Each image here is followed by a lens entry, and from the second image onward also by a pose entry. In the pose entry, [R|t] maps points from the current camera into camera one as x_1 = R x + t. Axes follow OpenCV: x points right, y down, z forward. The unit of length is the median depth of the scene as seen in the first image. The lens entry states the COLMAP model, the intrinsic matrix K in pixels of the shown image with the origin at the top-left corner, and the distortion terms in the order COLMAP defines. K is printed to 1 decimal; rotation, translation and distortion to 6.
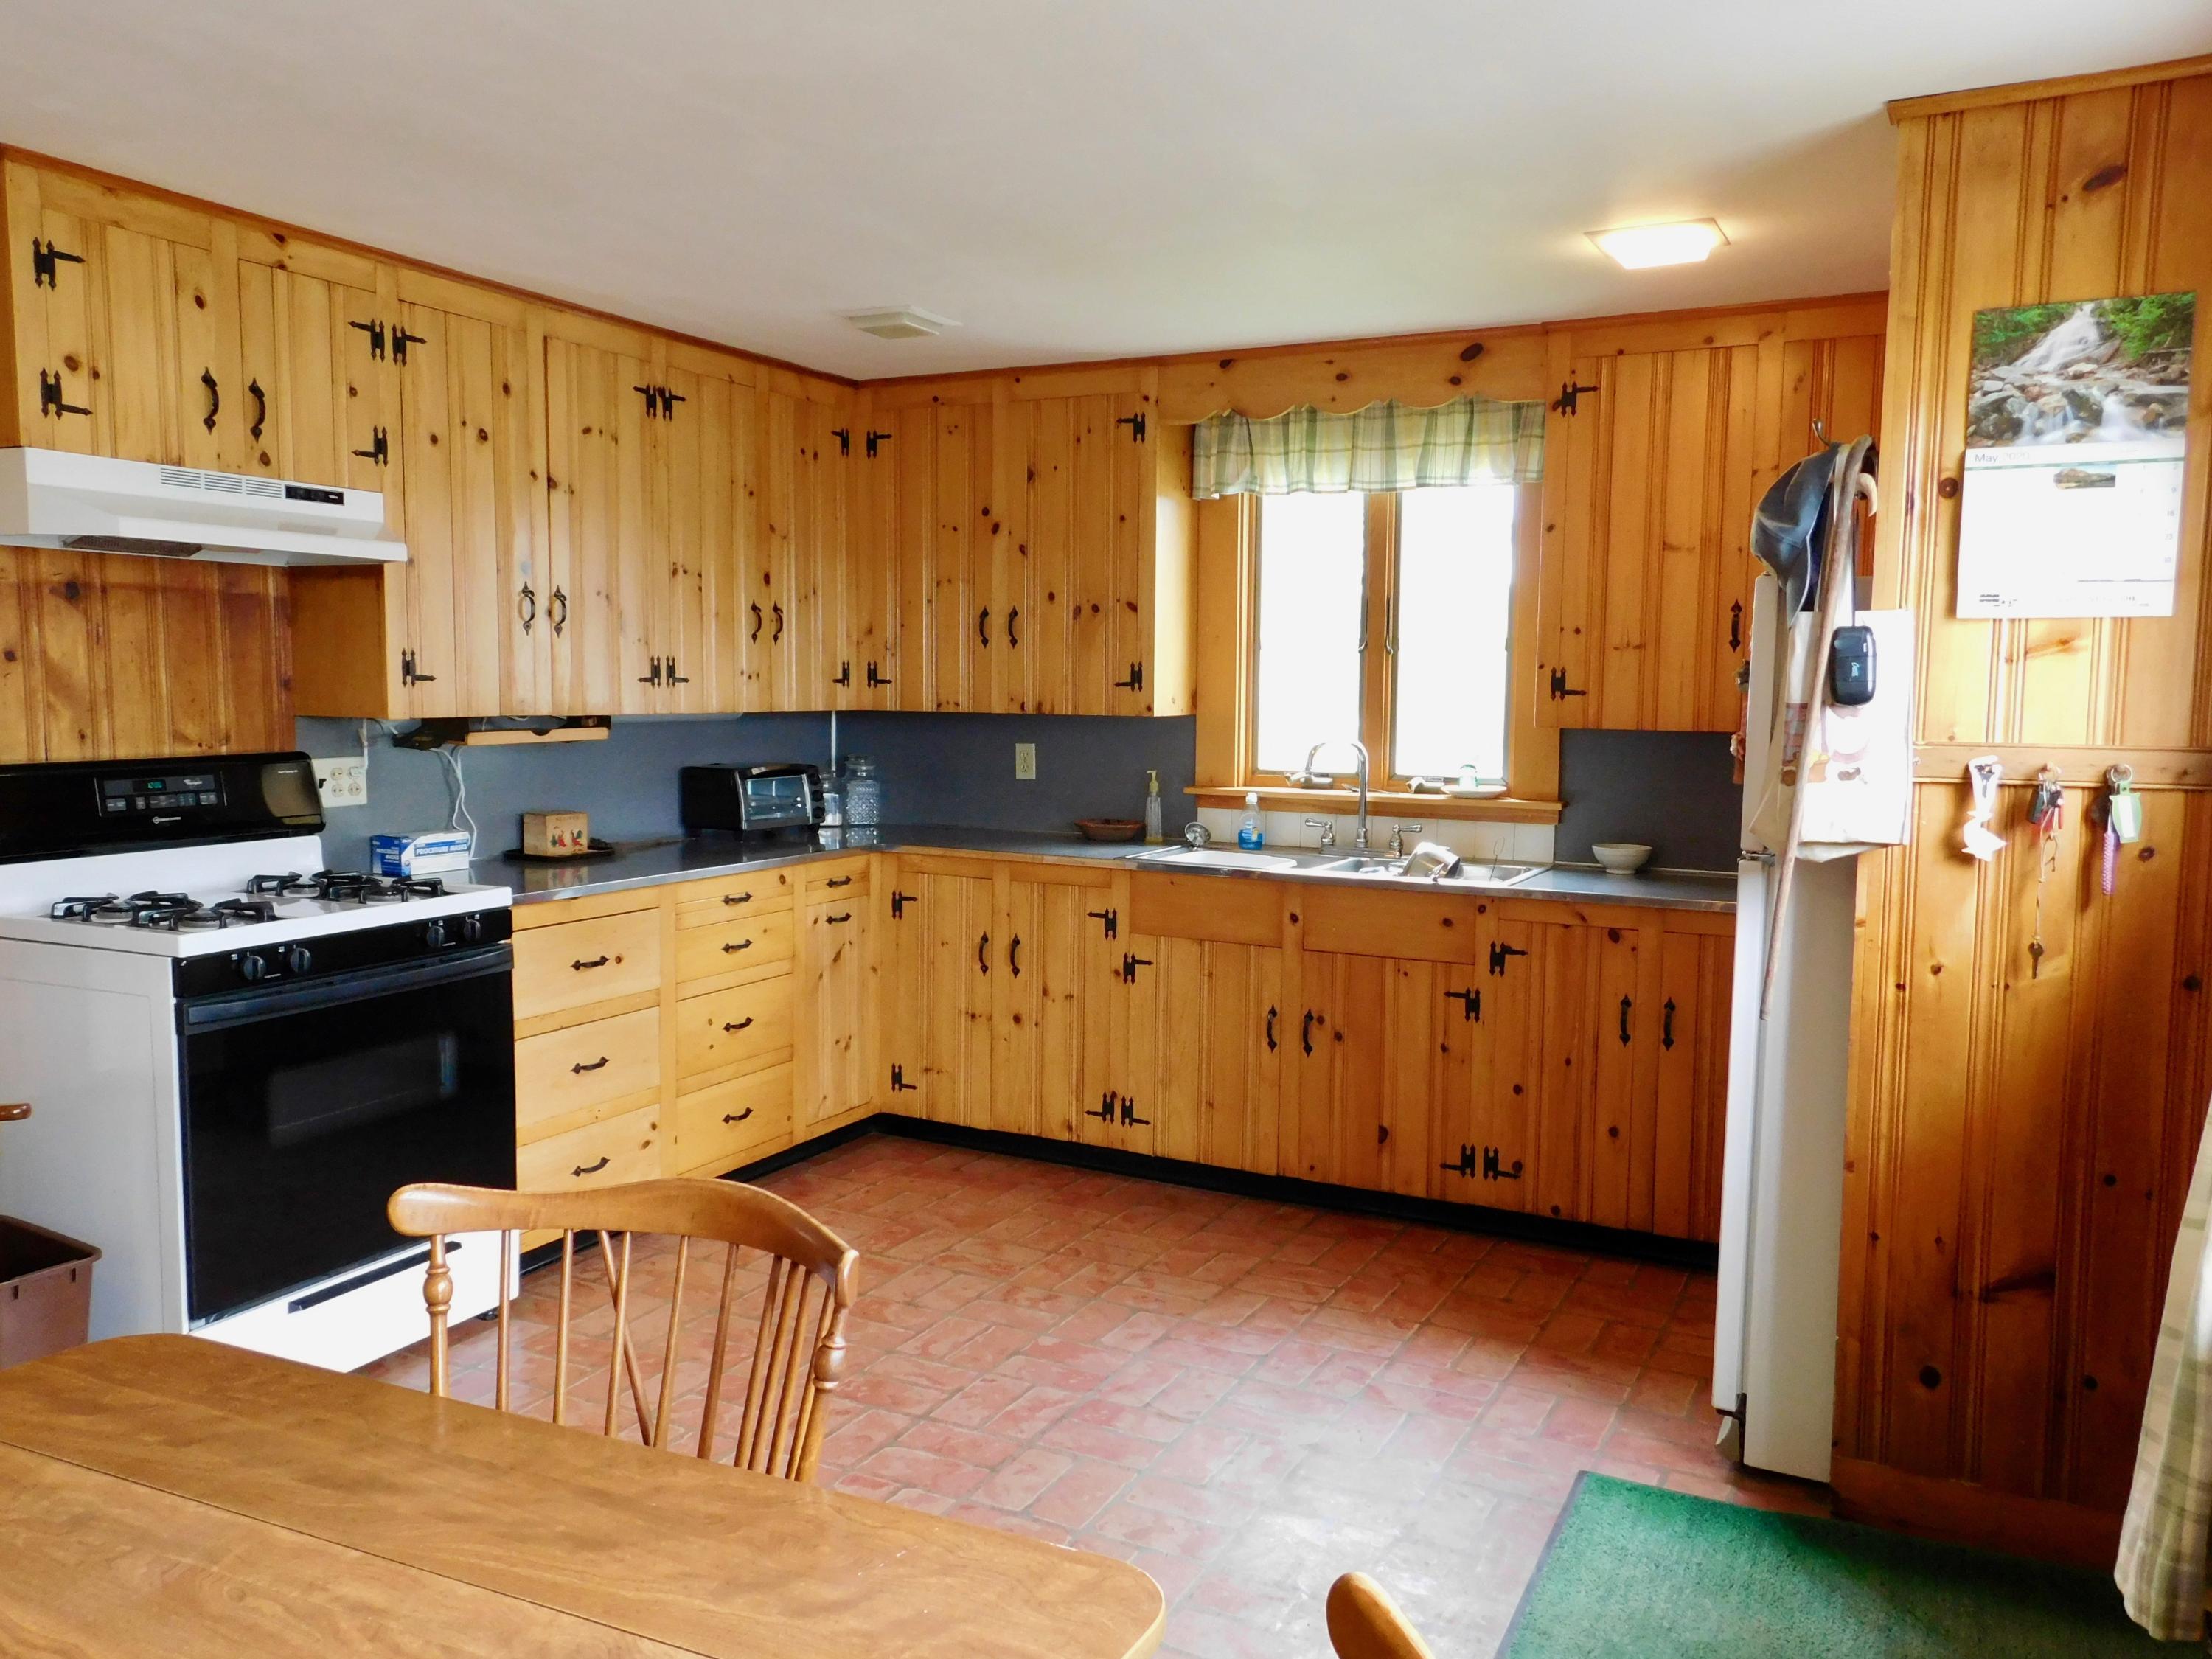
lens RADIAL K [[1745.6, 0, 1109.8], [0, 1745.6, 838.1], [0, 0, 1]] dist [0.013957, 0.005071]
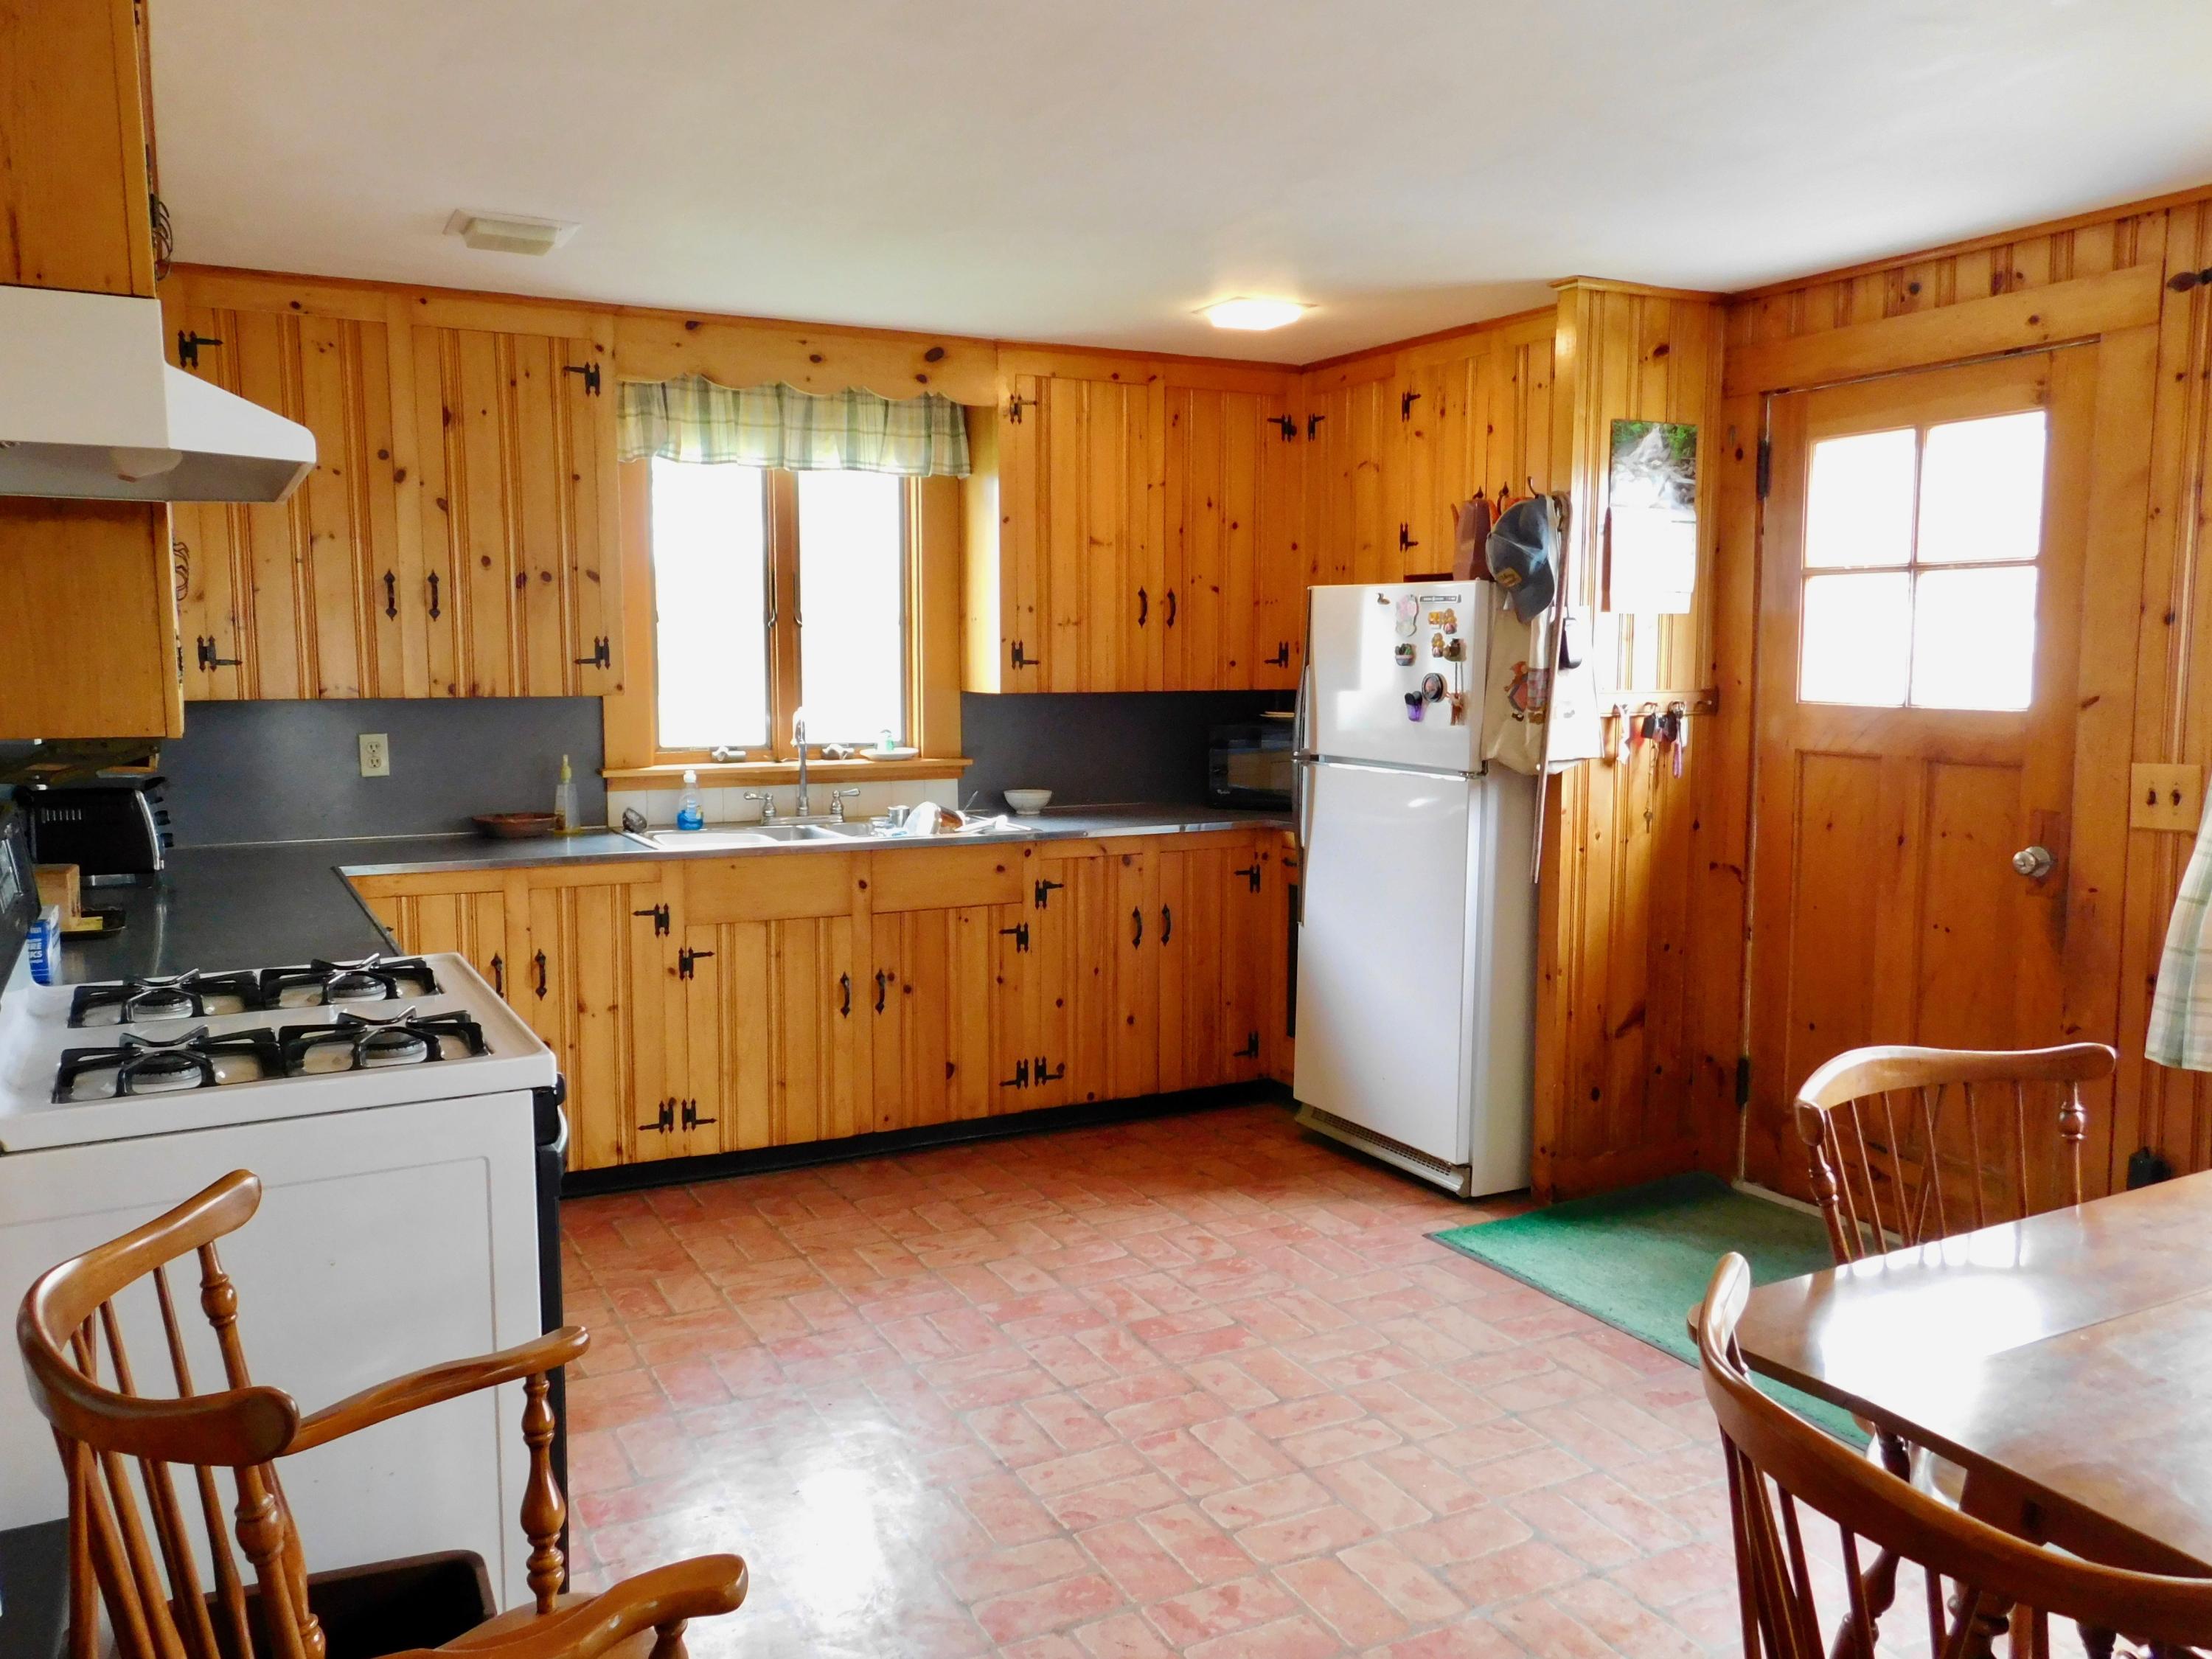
lens RADIAL K [[1745.6, 0, 1107.2], [0, 1745.6, 833.4], [0, 0, 1]] dist [0.013957, 0.005071]
pose [[0.562766, -0.098939, 0.820674, -0.674599], [0.080714, 0.994644, 0.064564, -0.040394], [-0.822666, 0.029905, 0.567738, 0.296860]]
